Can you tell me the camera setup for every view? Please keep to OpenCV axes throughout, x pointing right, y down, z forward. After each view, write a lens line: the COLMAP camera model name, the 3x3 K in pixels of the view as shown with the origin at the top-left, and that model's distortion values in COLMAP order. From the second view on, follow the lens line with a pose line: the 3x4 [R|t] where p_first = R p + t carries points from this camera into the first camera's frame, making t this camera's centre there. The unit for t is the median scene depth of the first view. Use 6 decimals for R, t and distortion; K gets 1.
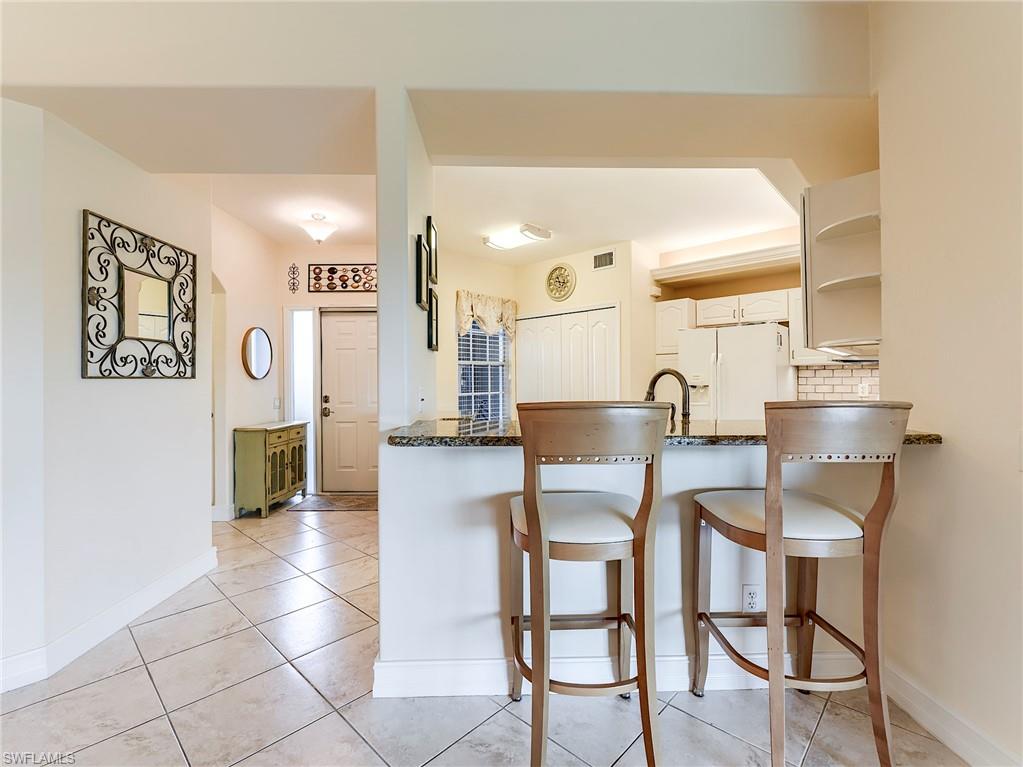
lens RADIAL K [[462.8, 0, 515.4], [0, 462.8, 381.0], [0, 0, 1]] dist [0.003629, -0.008098]
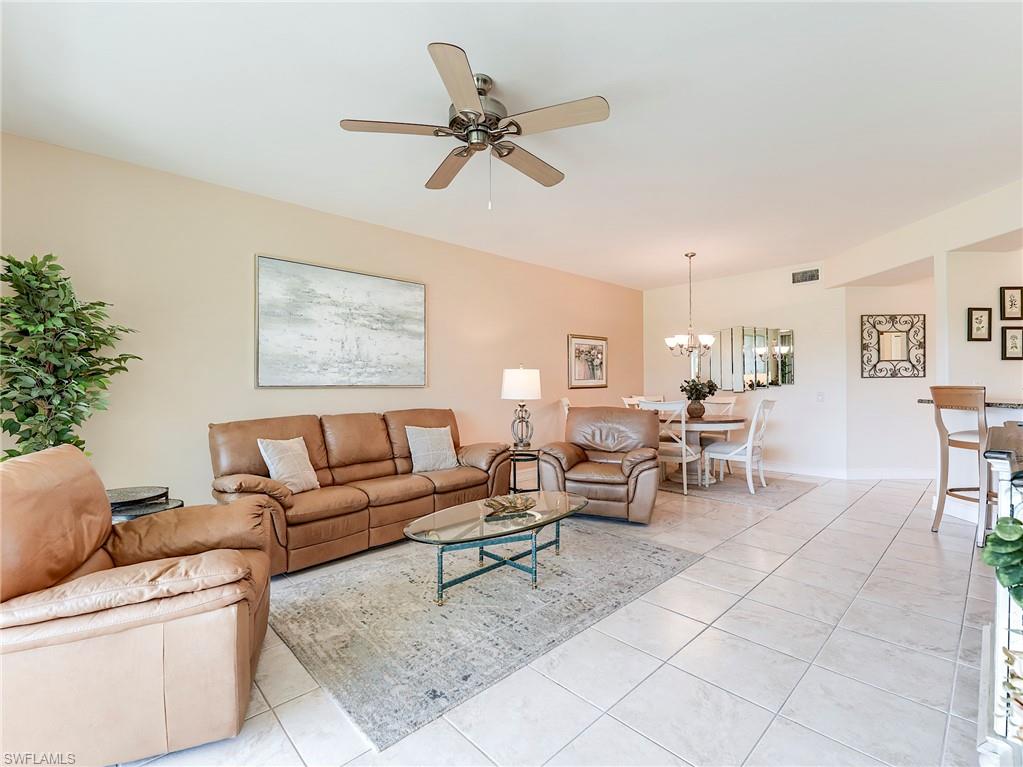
lens RADIAL K [[462.8, 0, 511.8], [0, 462.8, 382.8], [0, 0, 1]] dist [0.003629, -0.008098]
pose [[-0.058798, 0.004765, -0.998259, 1.490069], [0.008233, 0.999957, 0.004289, -0.003881], [0.998236, -0.007966, -0.058835, -0.699408]]
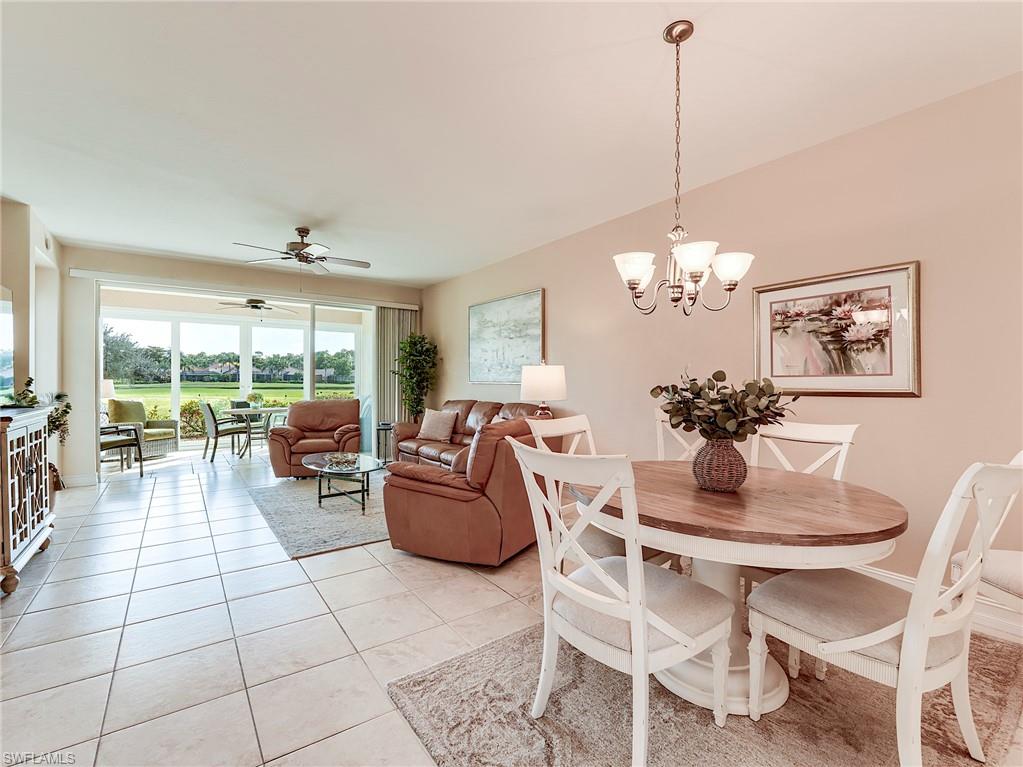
lens RADIAL K [[462.8, 0, 513.6], [0, 462.8, 380.7], [0, 0, 1]] dist [0.003629, -0.008098]
pose [[-0.982341, 0.002695, 0.187080, -0.517139], [0.002457, 0.999996, -0.001505, 0.004680], [-0.187083, -0.001019, -0.982344, 0.782294]]
